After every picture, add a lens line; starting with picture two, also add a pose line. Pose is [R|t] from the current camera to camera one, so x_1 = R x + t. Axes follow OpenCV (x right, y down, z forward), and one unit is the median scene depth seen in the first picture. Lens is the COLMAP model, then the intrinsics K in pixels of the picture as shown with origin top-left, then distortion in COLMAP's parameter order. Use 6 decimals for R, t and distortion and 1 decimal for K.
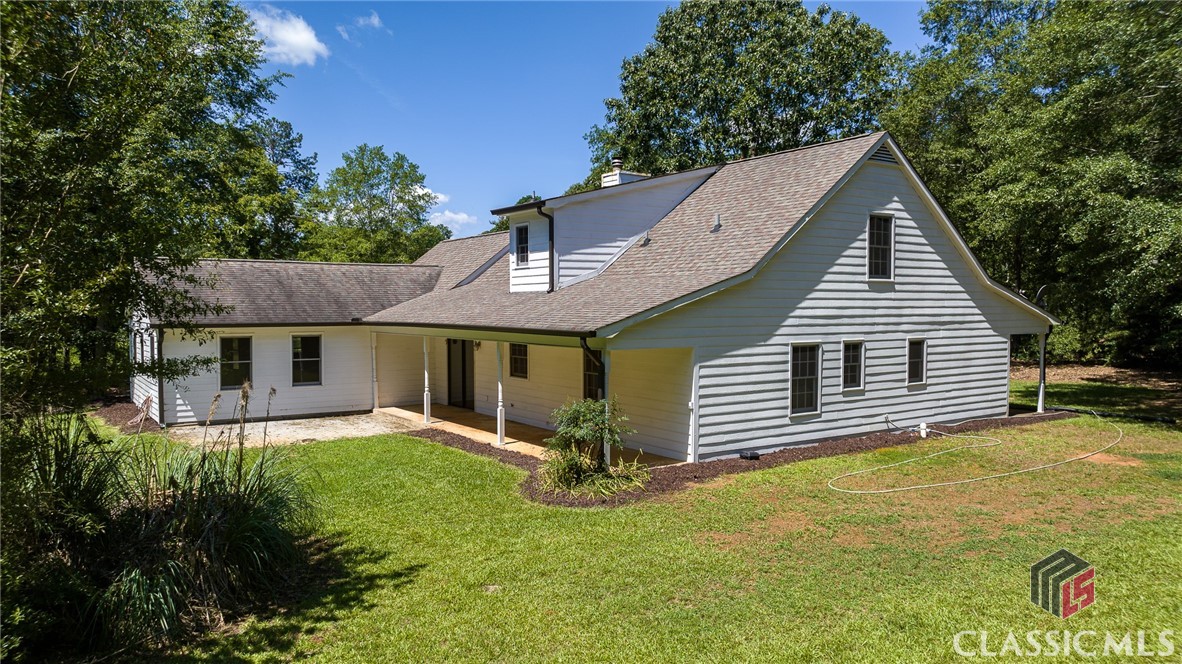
lens RADIAL K [[832.4, 0, 589.8], [0, 832.4, 330.8], [0, 0, 1]] dist [-0.003233, -0.000105]
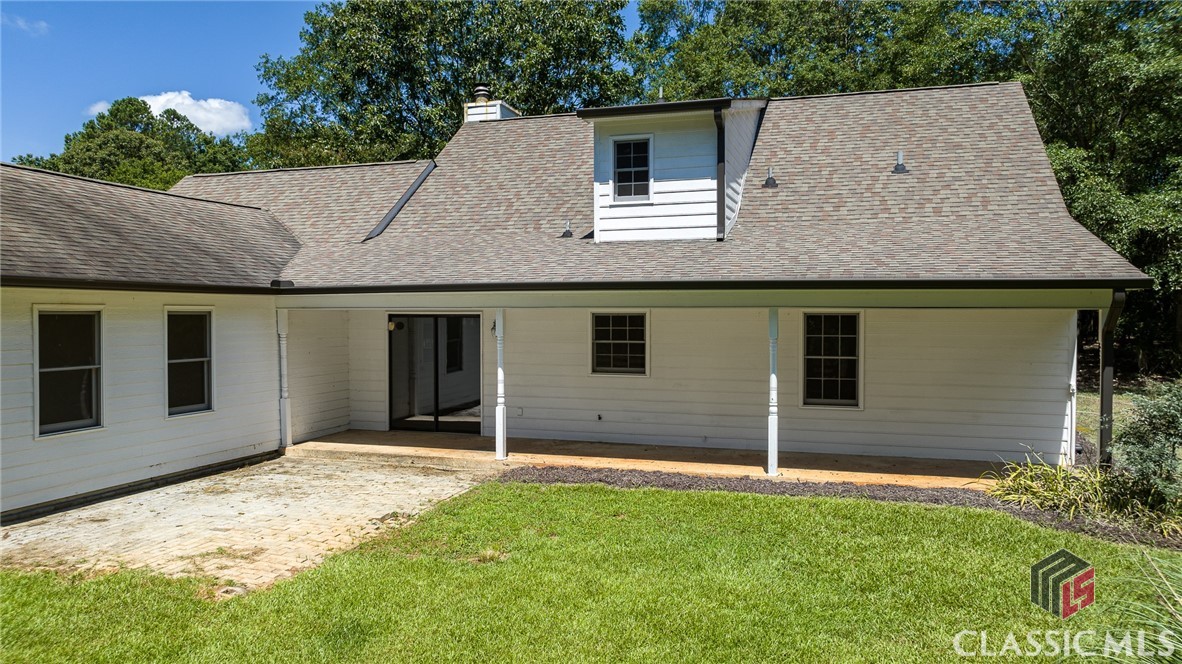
lens RADIAL K [[832.4, 0, 591.7], [0, 832.4, 328.4], [0, 0, 1]] dist [-0.003233, -0.000105]
pose [[0.781995, -0.007811, 0.623236, -0.509507], [0.016448, 0.999832, -0.008107, 0.026026], [-0.623068, 0.016591, 0.781992, 0.511260]]
